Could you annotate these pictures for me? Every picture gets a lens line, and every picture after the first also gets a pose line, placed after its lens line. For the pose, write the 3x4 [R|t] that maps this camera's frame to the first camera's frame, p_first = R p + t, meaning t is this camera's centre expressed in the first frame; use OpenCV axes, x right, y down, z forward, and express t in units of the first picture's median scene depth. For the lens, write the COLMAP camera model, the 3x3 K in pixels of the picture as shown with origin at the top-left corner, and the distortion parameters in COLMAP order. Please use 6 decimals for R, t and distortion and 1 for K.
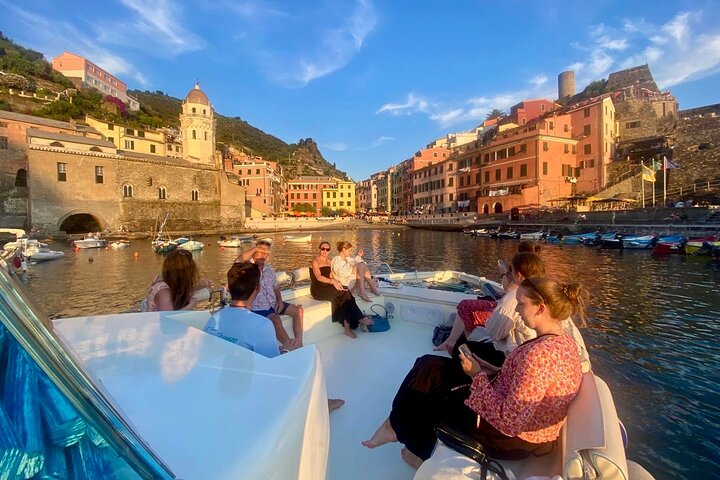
lens RADIAL K [[291.2, 0, 361.4], [0, 291.2, 224.2], [0, 0, 1]] dist [-0.000873, -0.000105]
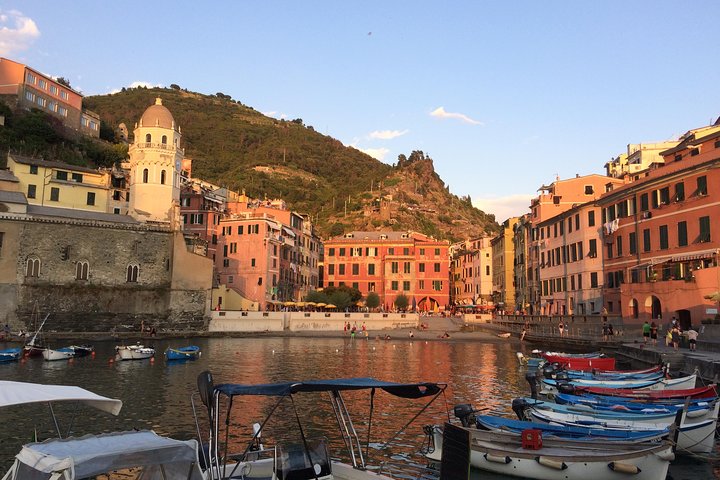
lens RADIAL K [[601.6, 0, 361.7], [0, 601.6, 220.7], [0, 0, 1]] dist [0.108666, 0.000716]
pose [[0.950921, -0.018959, -0.308851, 0.254034], [-0.030916, 0.987306, -0.155793, -0.020528], [0.307884, 0.157696, 0.938264, -0.069641]]
